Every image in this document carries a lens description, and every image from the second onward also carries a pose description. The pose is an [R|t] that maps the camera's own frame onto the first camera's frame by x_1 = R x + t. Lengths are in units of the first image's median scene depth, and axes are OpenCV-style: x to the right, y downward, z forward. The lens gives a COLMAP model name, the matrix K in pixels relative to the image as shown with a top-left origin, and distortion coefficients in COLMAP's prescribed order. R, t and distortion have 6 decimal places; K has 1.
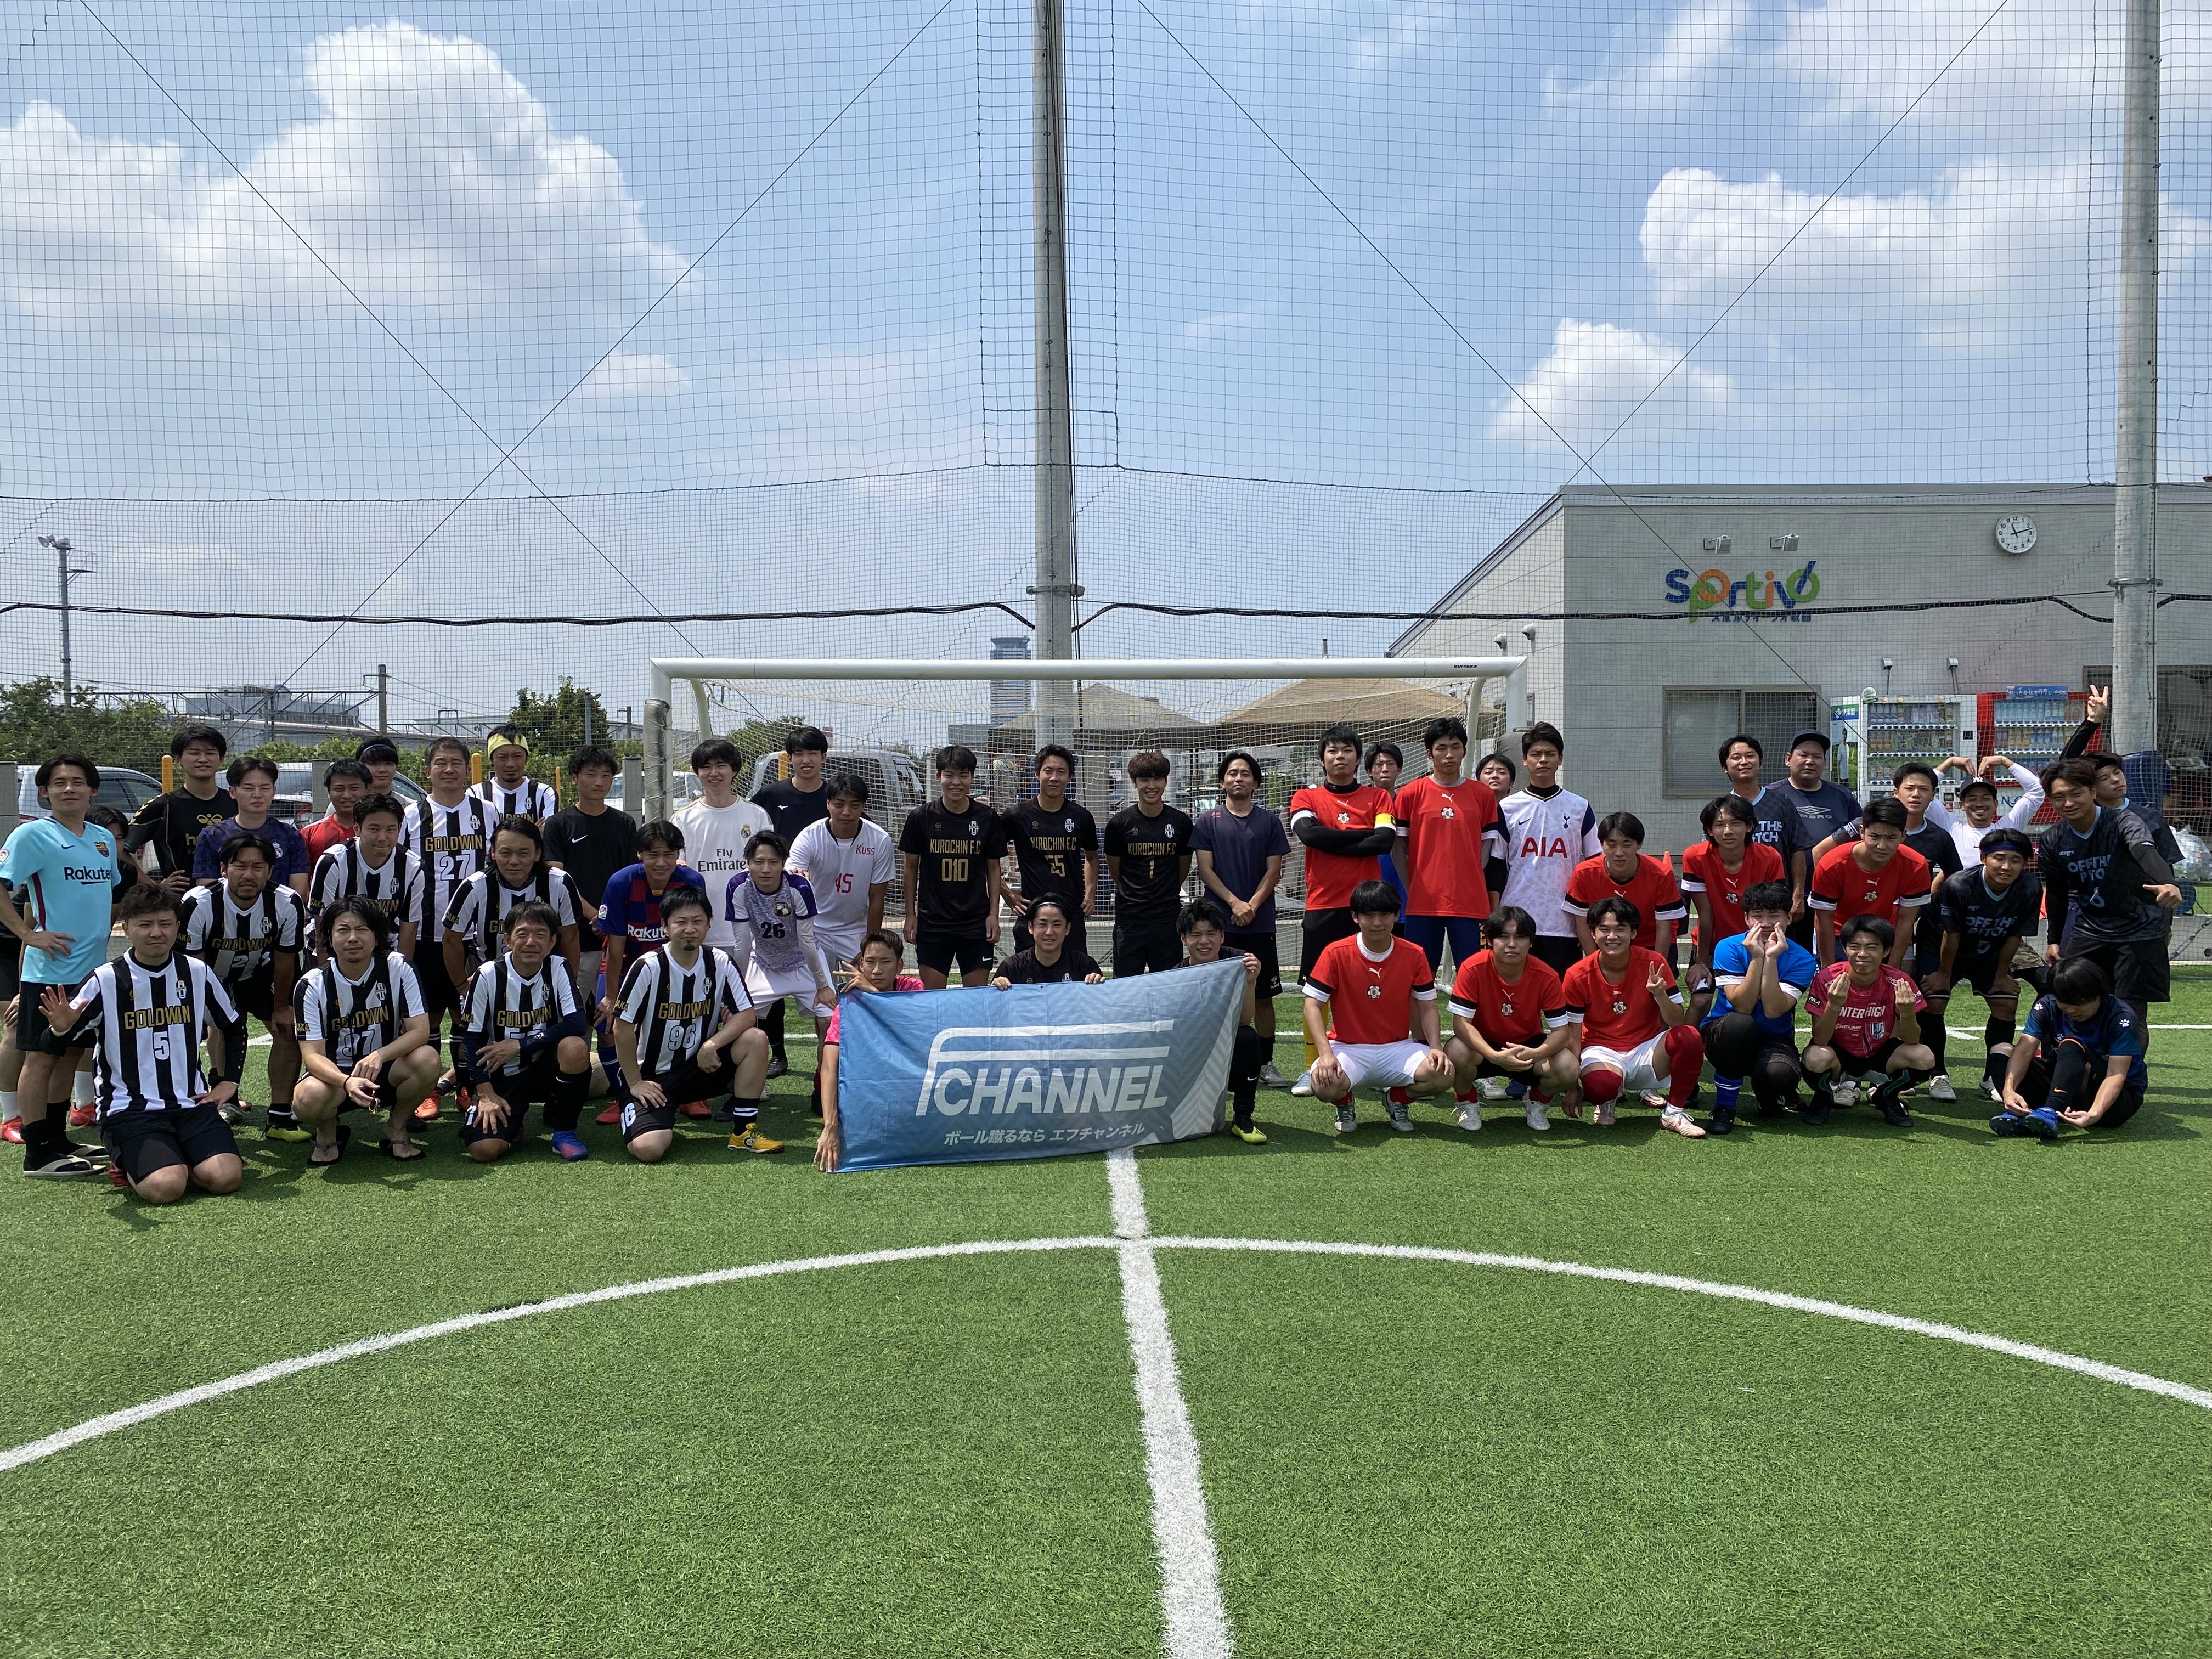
lens RADIAL K [[1587.5, 0, 1073.0], [0, 1587.5, 826.9], [0, 0, 1]] dist [0.013716, -0.011796]
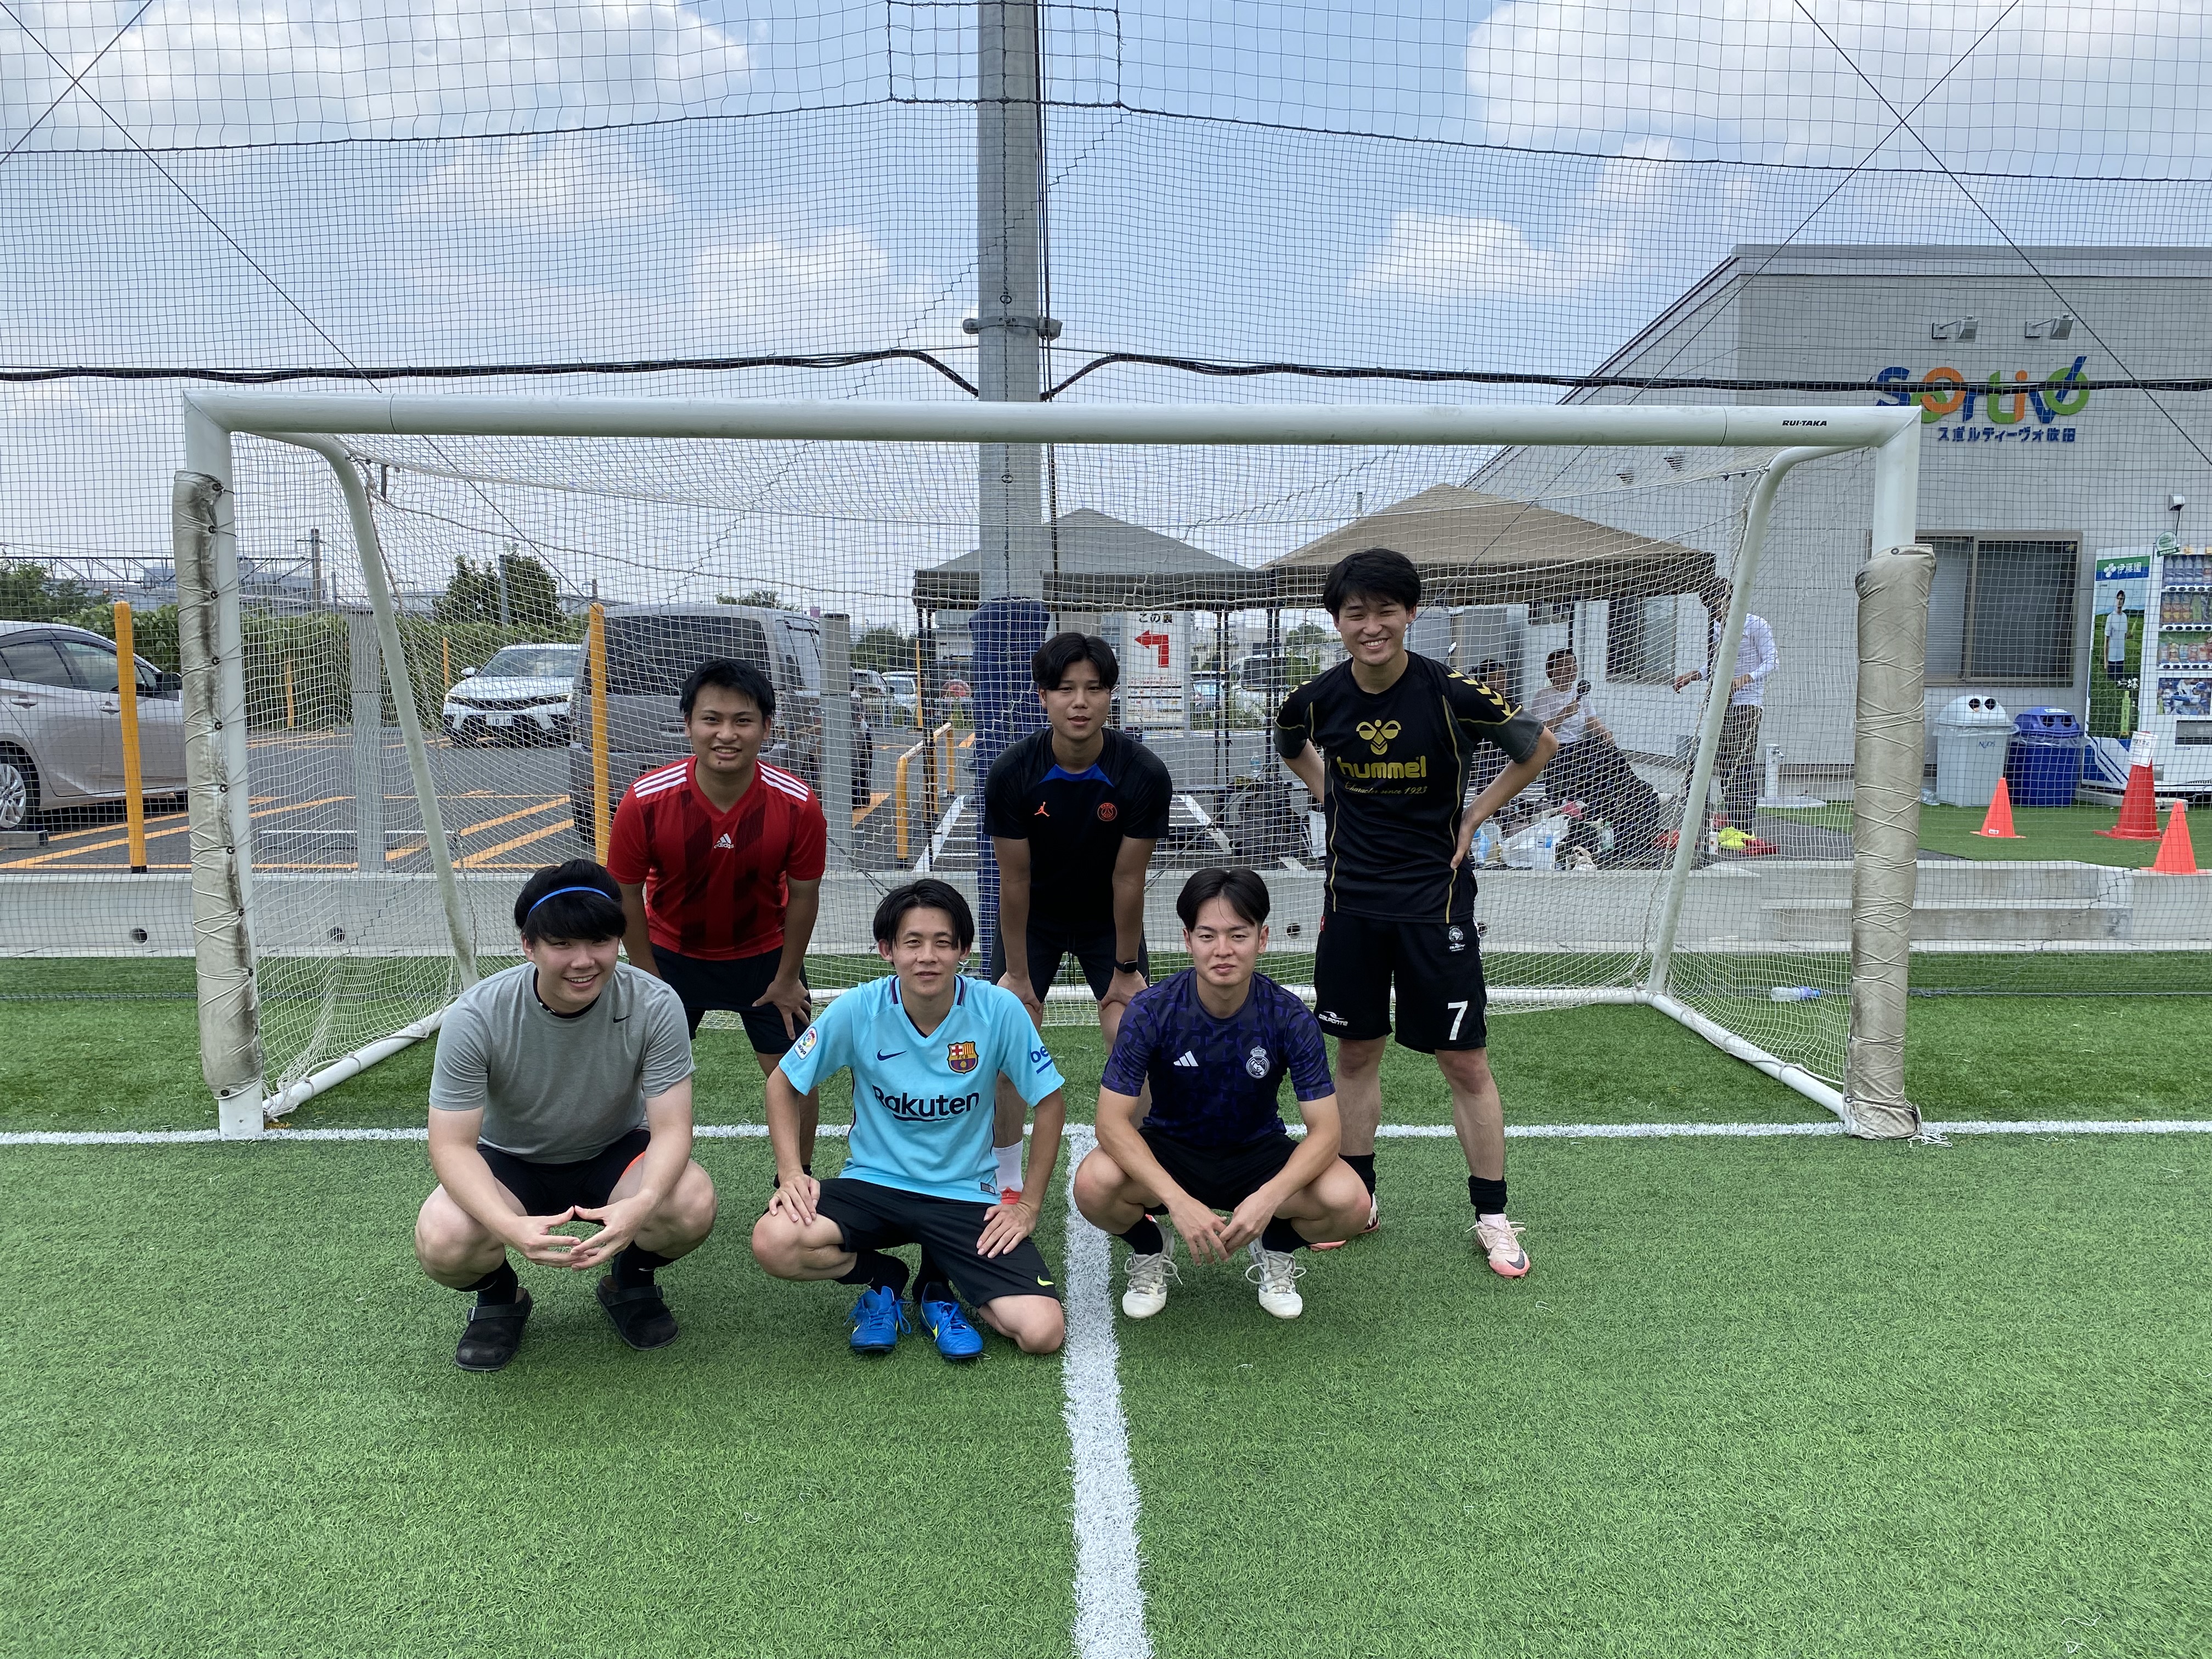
lens RADIAL K [[1587.5, 0, 1102.8], [0, 1587.5, 843.3], [0, 0, 1]] dist [0.013716, -0.011796]
pose [[0.999697, 0.005228, 0.024068, 0.009480], [-0.007220, 0.996489, 0.083411, -0.006813], [-0.023548, -0.083559, 0.996225, 0.390946]]
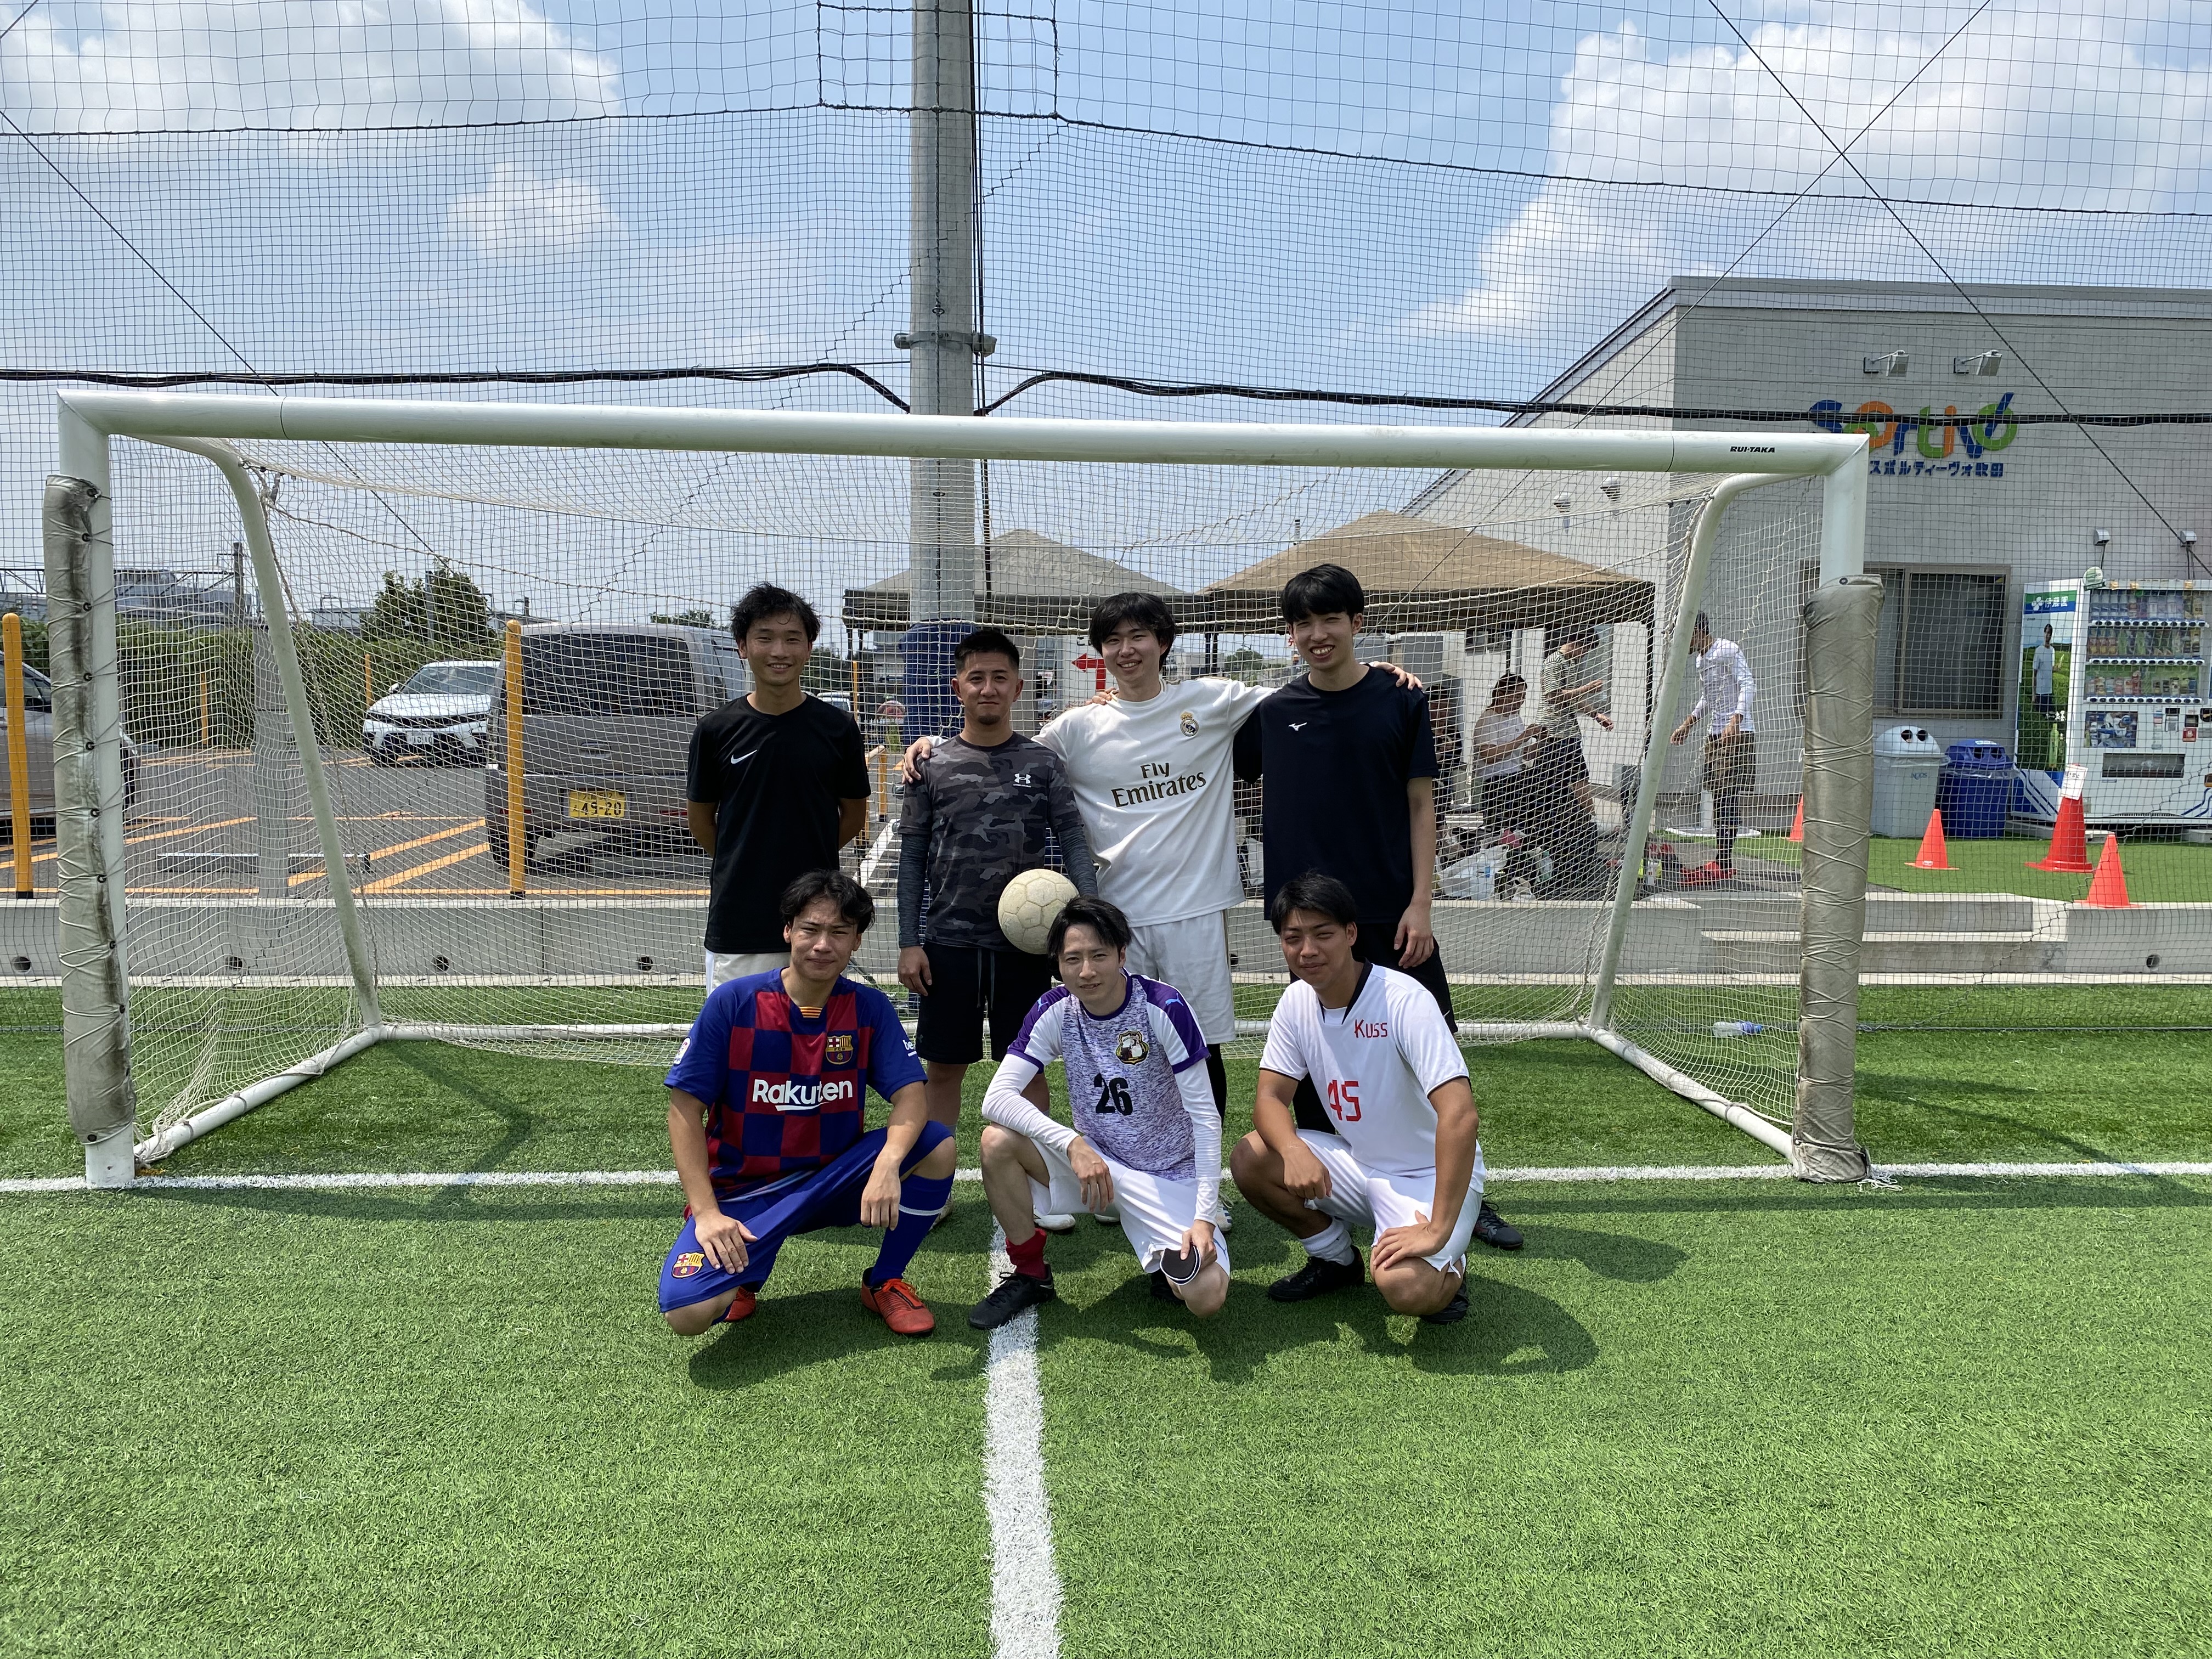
lens RADIAL K [[1587.5, 0, 1099.8], [0, 1587.5, 844.1], [0, 0, 1]] dist [0.013716, -0.011796]
pose [[0.998053, 0.011121, 0.061368, 0.011681], [-0.015370, 0.997484, 0.069204, -0.007717], [-0.060444, -0.070013, 0.995713, 0.407761]]
